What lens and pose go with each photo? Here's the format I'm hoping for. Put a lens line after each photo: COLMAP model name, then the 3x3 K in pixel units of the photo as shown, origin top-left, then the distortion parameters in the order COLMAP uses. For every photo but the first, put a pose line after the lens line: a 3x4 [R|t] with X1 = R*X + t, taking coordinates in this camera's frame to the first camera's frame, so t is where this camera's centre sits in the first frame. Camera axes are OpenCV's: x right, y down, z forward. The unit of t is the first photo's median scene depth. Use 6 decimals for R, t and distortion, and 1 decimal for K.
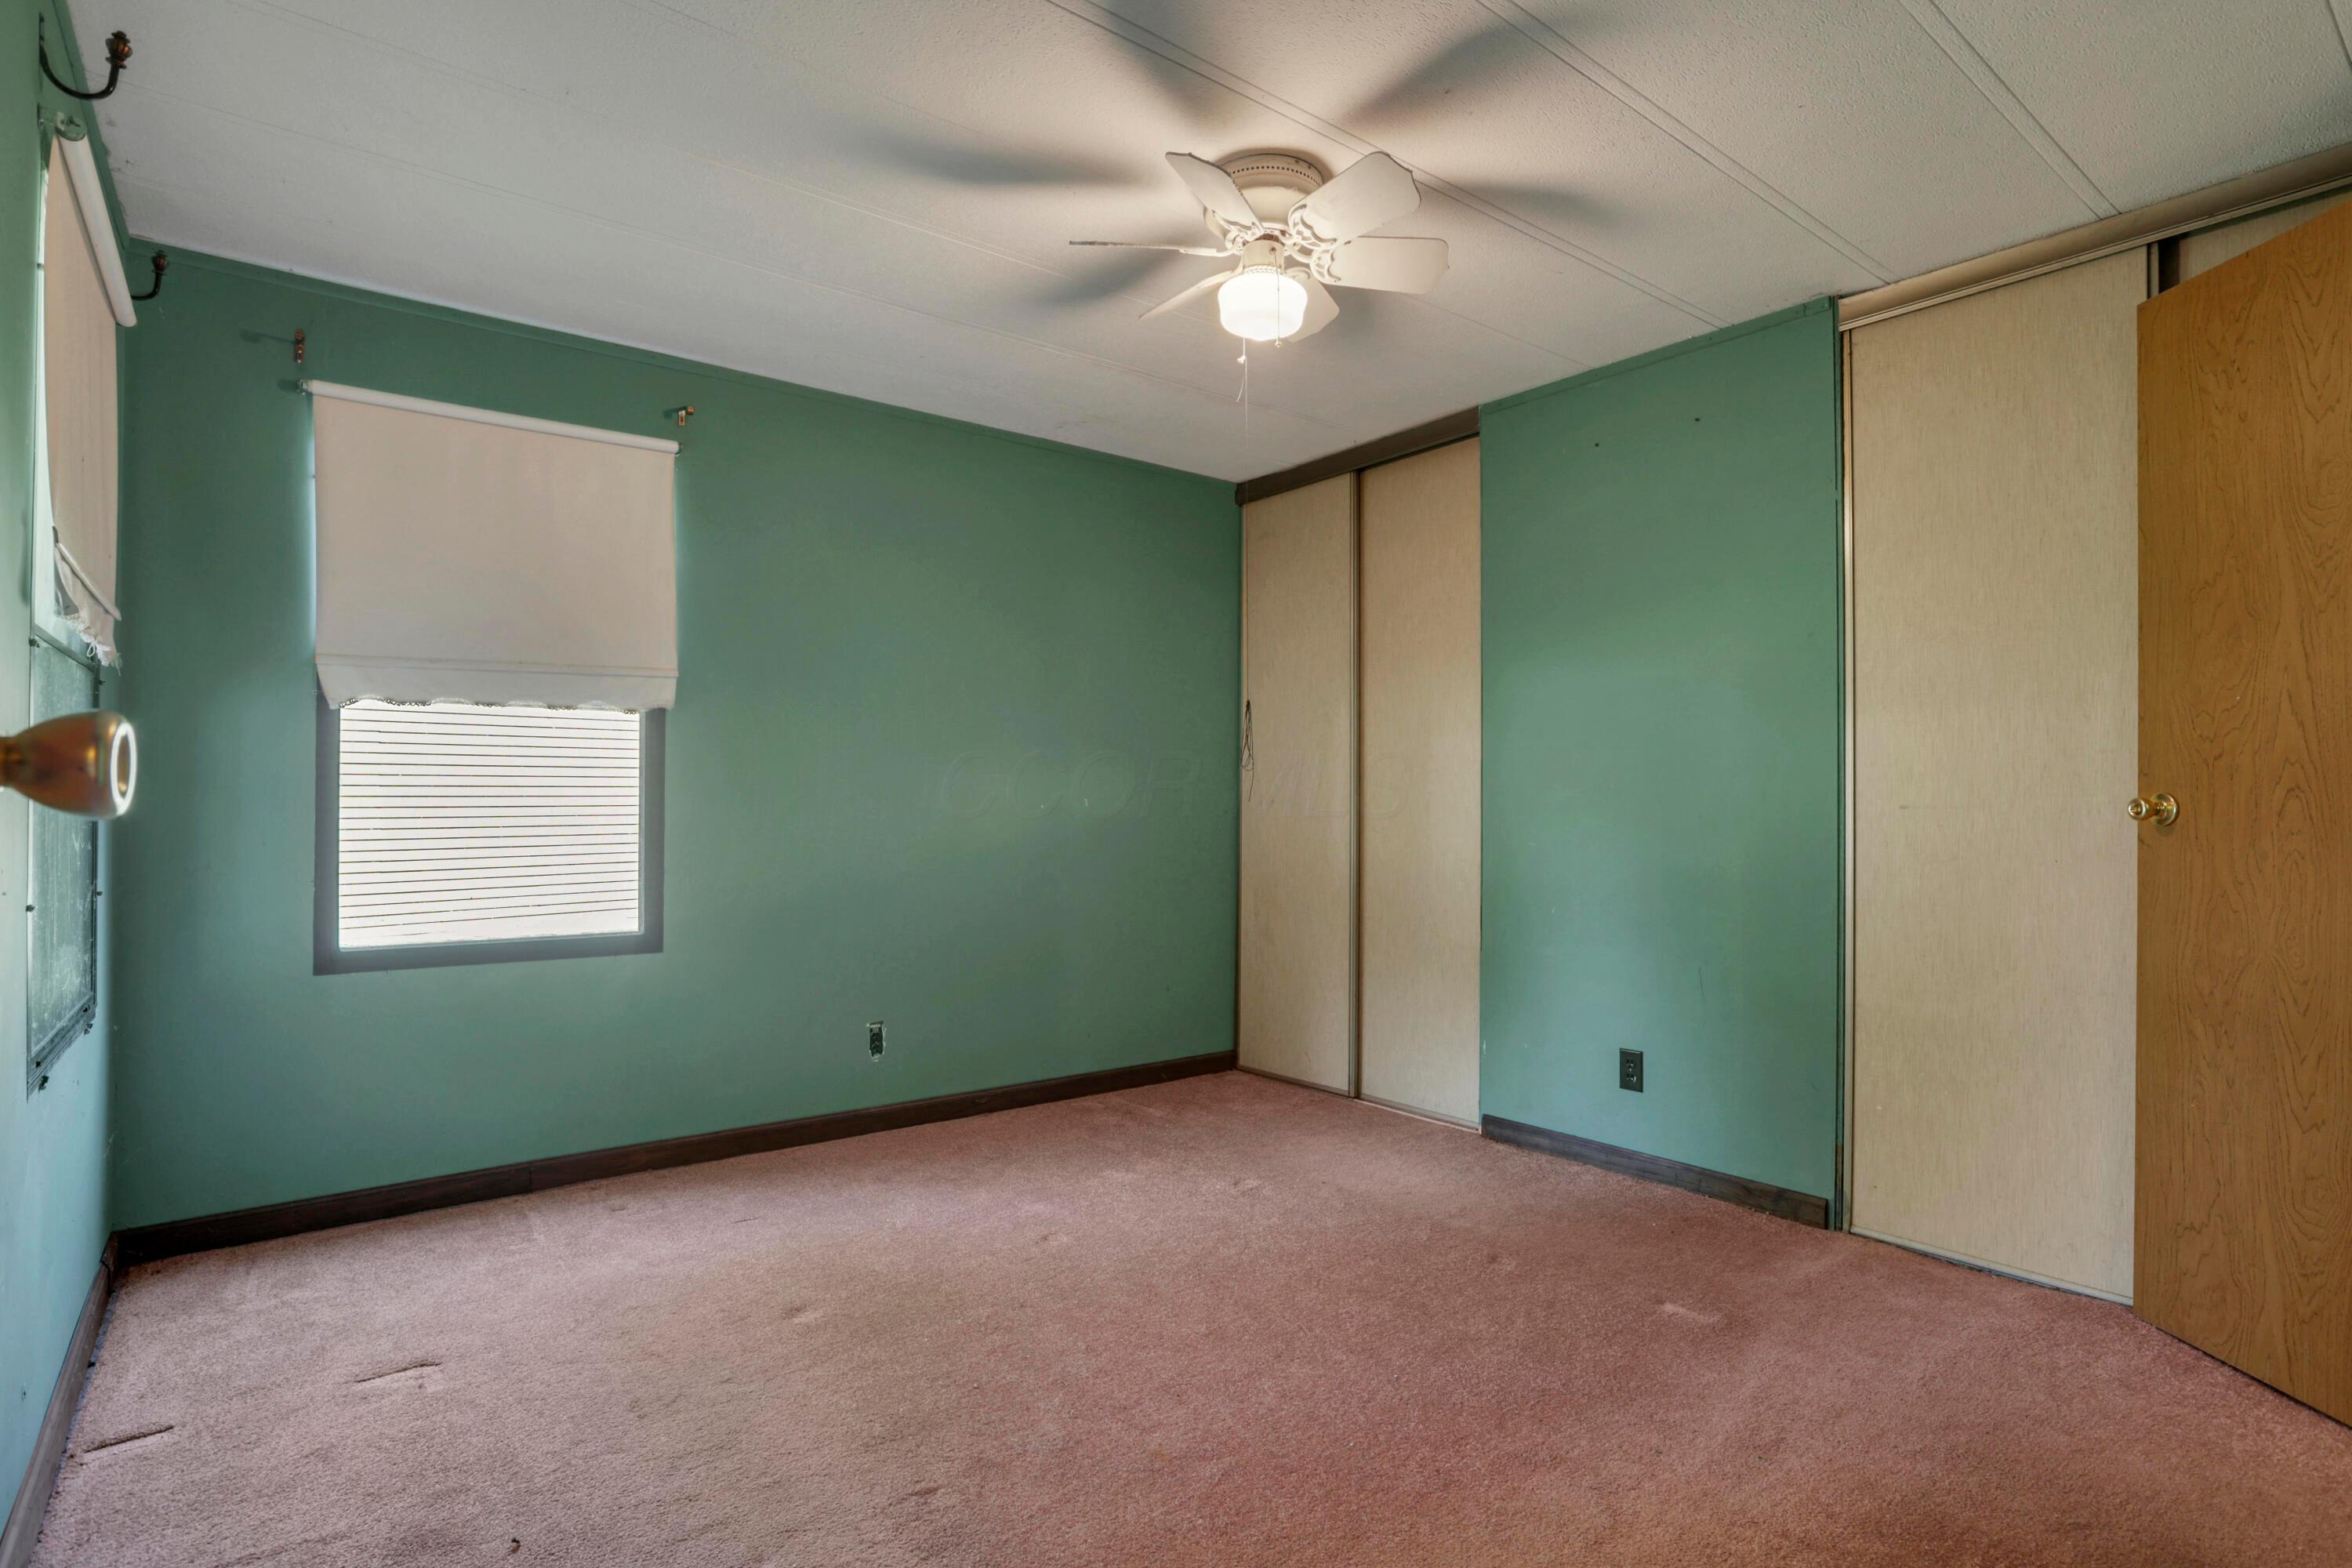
lens RADIAL K [[1185.6, 0, 1177.8], [0, 1185.6, 793.2], [0, 0, 1]] dist [-0.032497, 0.010346]
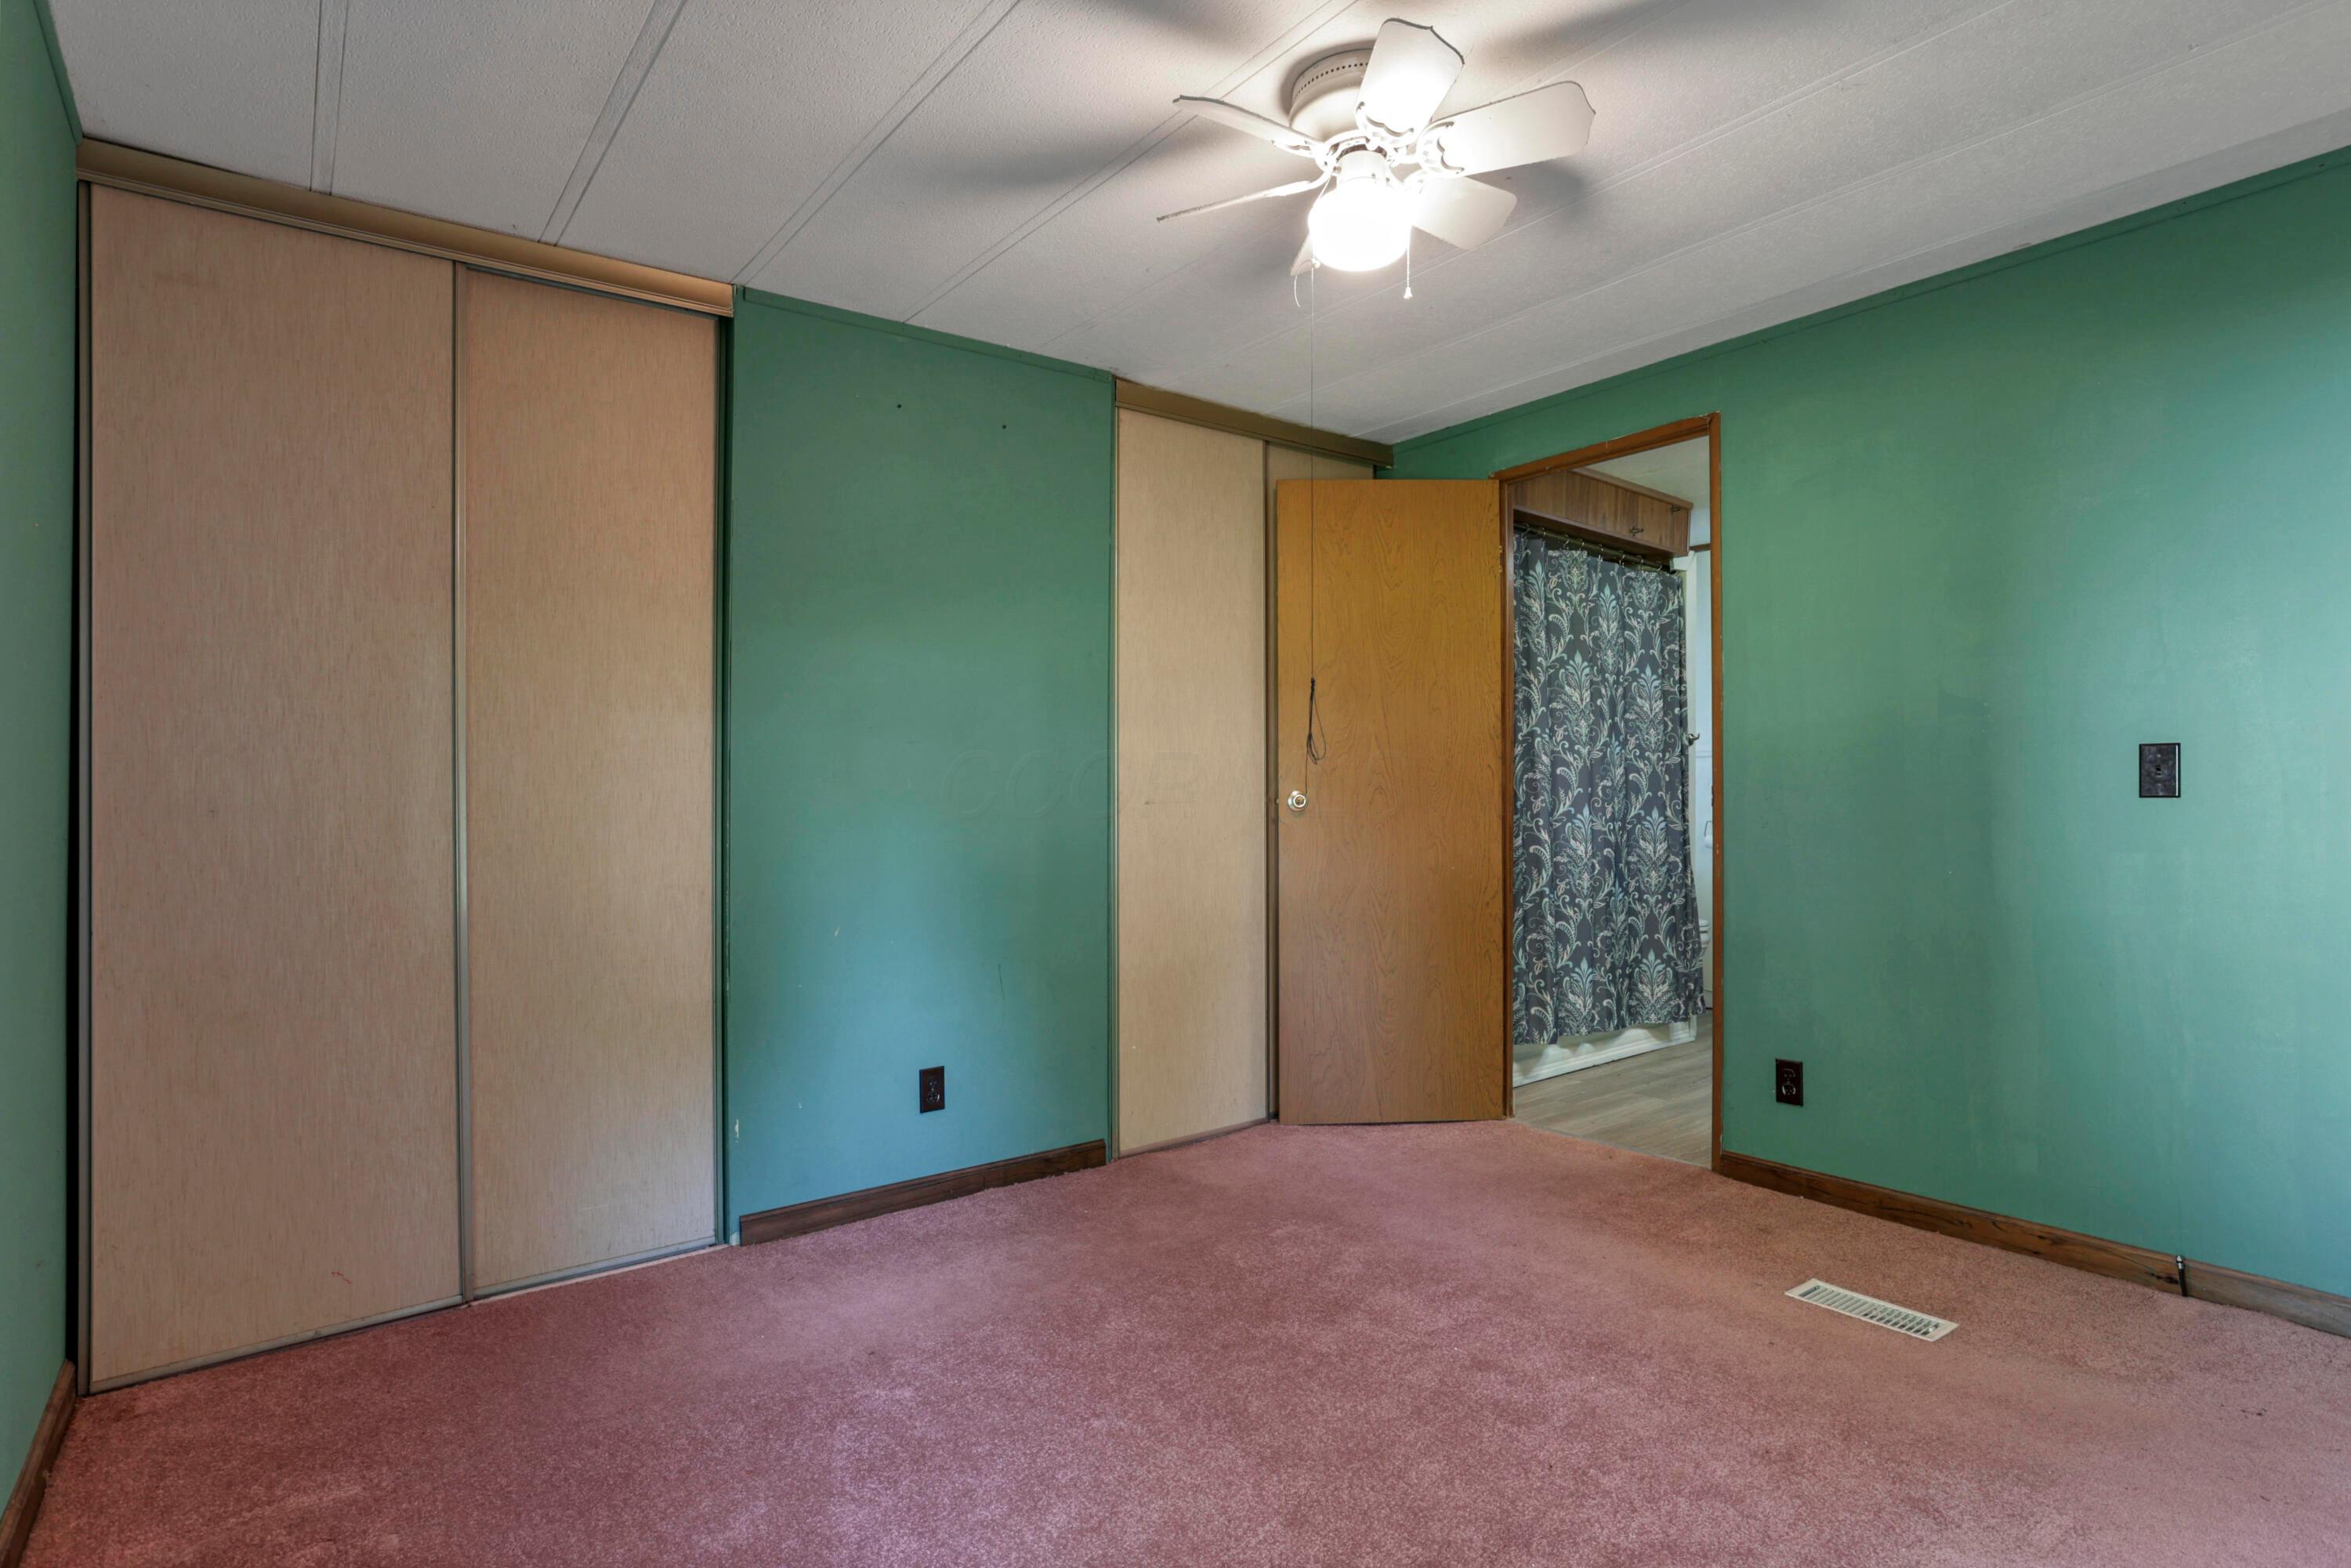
lens RADIAL K [[1206.5, 0, 1182.9], [0, 1206.5, 782.6], [0, 0, 1]] dist [-0.058373, 0.036210]
pose [[0.011330, -0.000521, 0.999936, -0.643610], [0.001640, 0.999999, 0.000503, -0.010261], [-0.999934, 0.001634, 0.011331, 0.898257]]
